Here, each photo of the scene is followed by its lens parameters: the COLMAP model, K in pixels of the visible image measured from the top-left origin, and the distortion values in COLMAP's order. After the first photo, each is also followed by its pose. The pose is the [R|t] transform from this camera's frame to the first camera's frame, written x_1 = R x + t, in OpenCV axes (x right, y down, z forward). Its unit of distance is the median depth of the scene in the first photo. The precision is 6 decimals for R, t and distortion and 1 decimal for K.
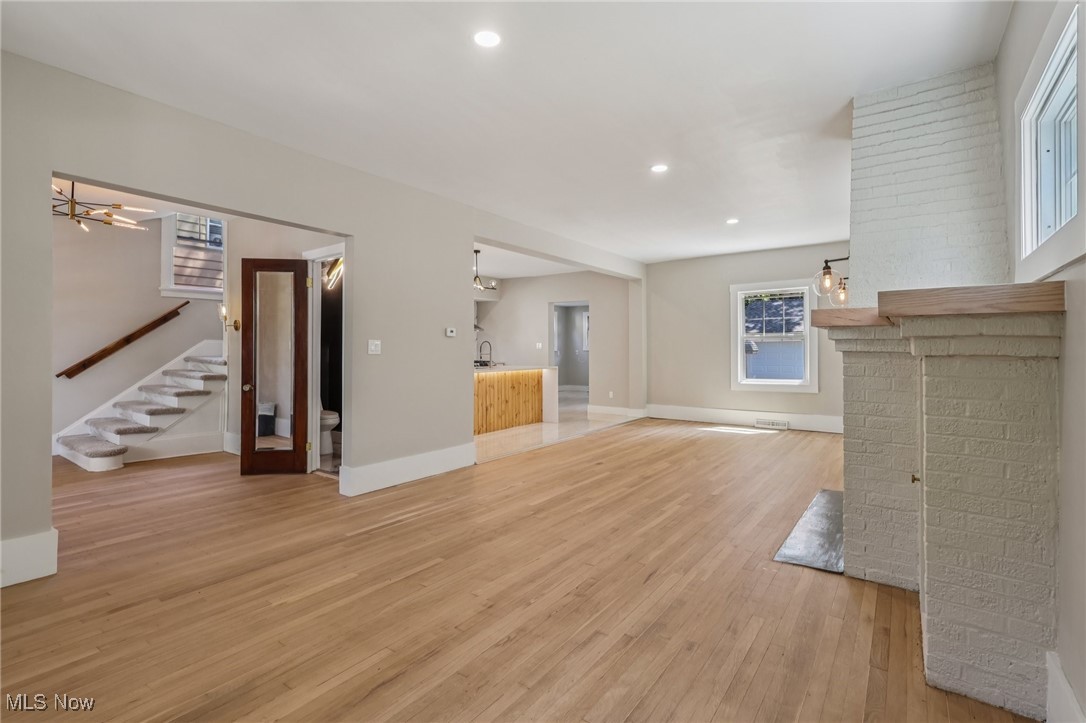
lens RADIAL K [[508.1, 0, 536.6], [0, 508.1, 369.4], [0, 0, 1]] dist [-0.006386, 0.005028]
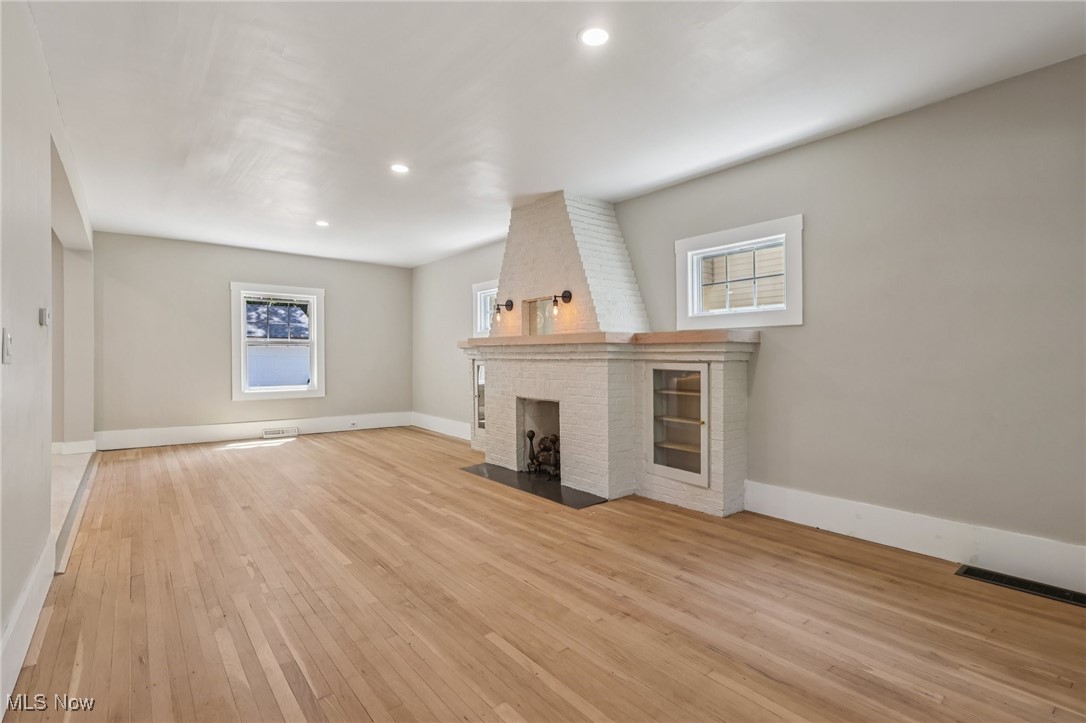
lens RADIAL K [[508.1, 0, 539.8], [0, 508.1, 365.4], [0, 0, 1]] dist [-0.006386, 0.005028]
pose [[0.266335, -0.012143, 0.963804, -0.517756], [0.027526, 0.999609, 0.004988, -0.016585], [-0.963488, 0.025202, 0.266565, 0.416672]]
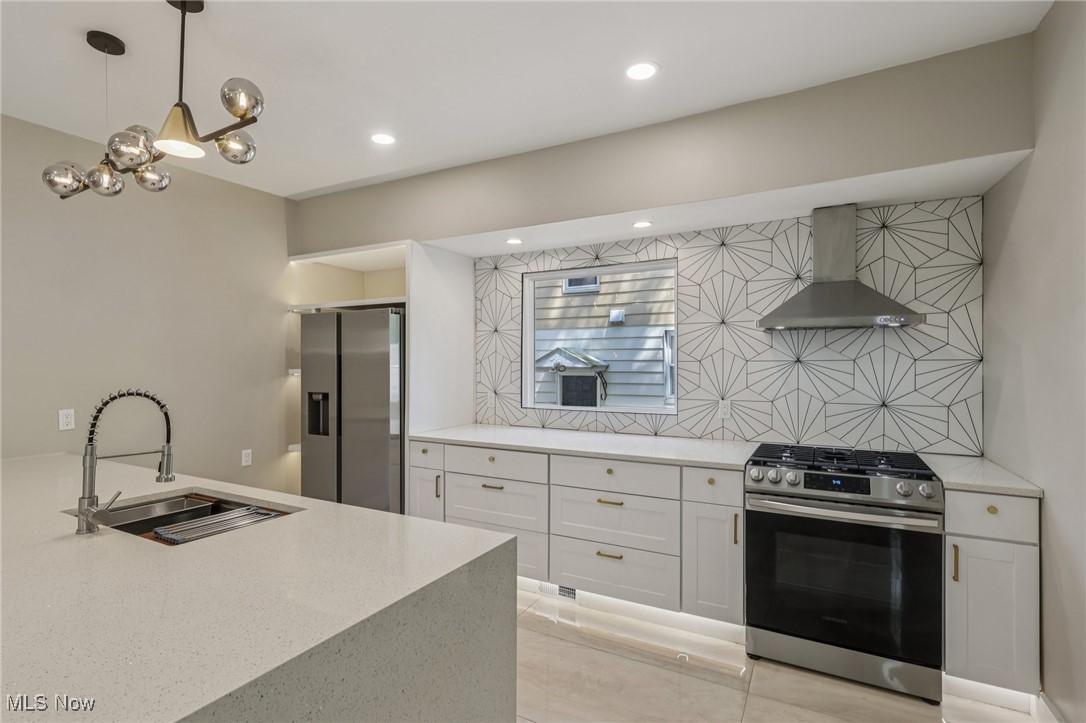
lens RADIAL K [[521.7, 0, 538.0], [0, 521.7, 357.4], [0, 0, 1]] dist [-0.001288, 0.002852]
pose [[0.129724, -0.013274, -0.991461, 0.204961], [-0.038610, 0.999084, -0.018428, -0.110170], [0.990798, 0.040671, 0.129093, 1.714341]]
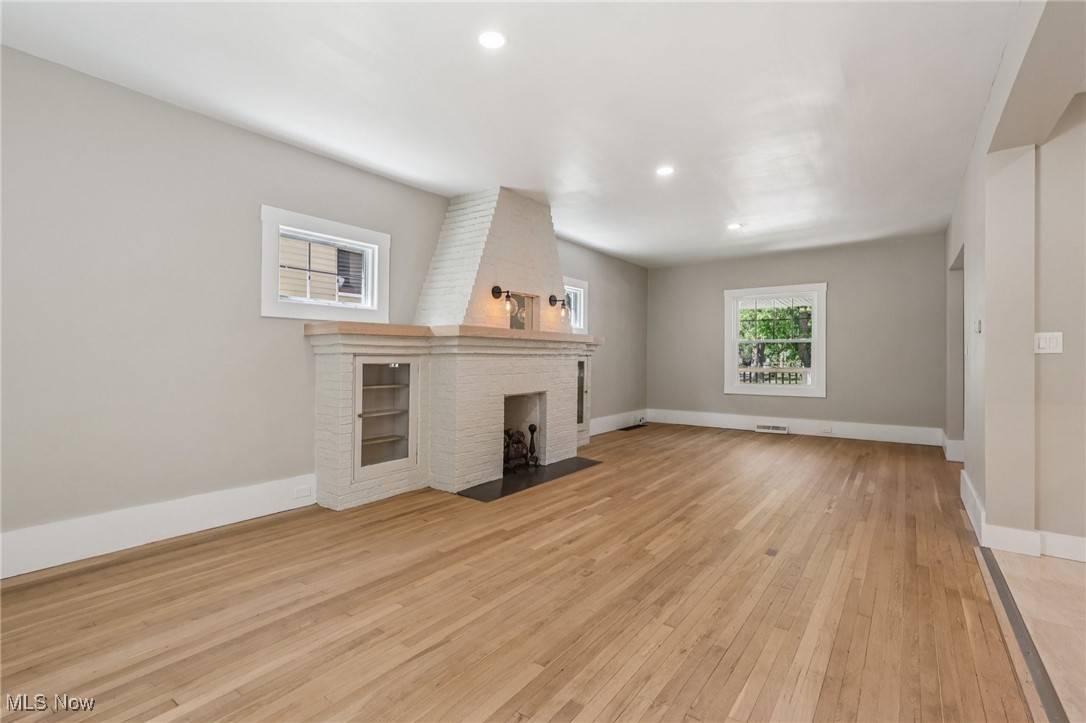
lens RADIAL K [[508.1, 0, 541.0], [0, 508.1, 356.5], [0, 0, 1]] dist [-0.006386, 0.005028]
pose [[-0.999963, -0.007945, 0.003402, 0.410974], [-0.007814, 0.999287, 0.036927, -0.056252], [-0.003693, 0.036899, -0.999312, 1.693100]]
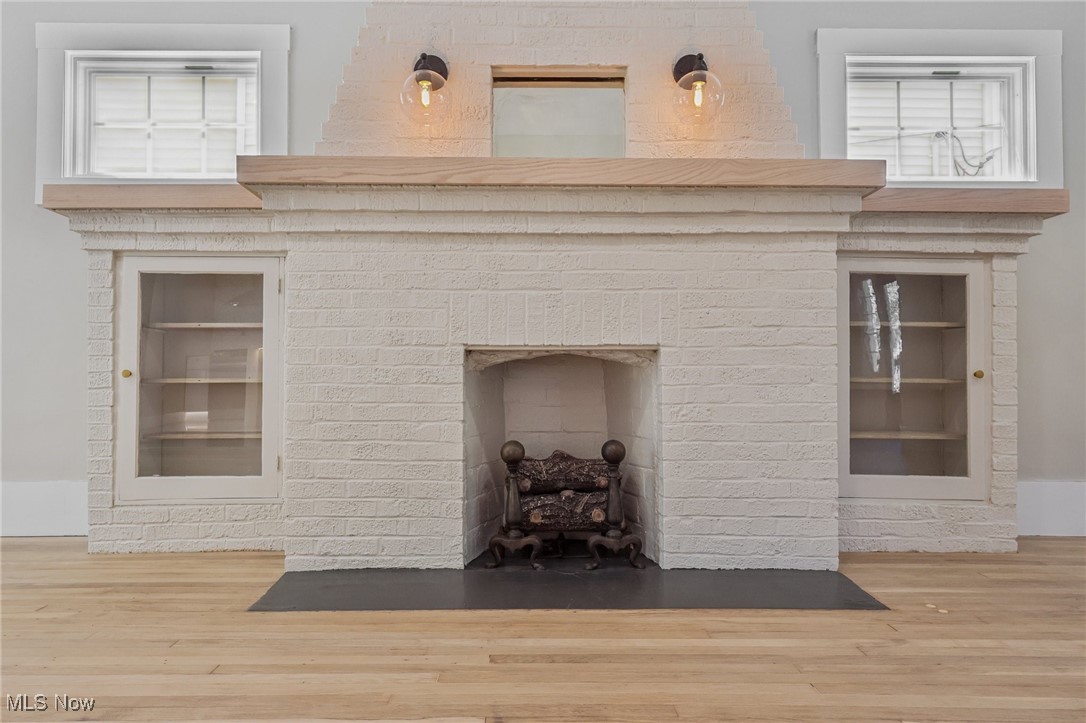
lens RADIAL K [[706.1, 0, 534.6], [0, 706.1, 360.1], [0, 0, 1]] dist [0.014338, 0.001849]
pose [[-0.599087, 0.029096, 0.800155, 0.060200], [0.025493, 0.999526, -0.017259, 0.071974], [-0.800278, 0.010058, -0.599545, 1.002677]]
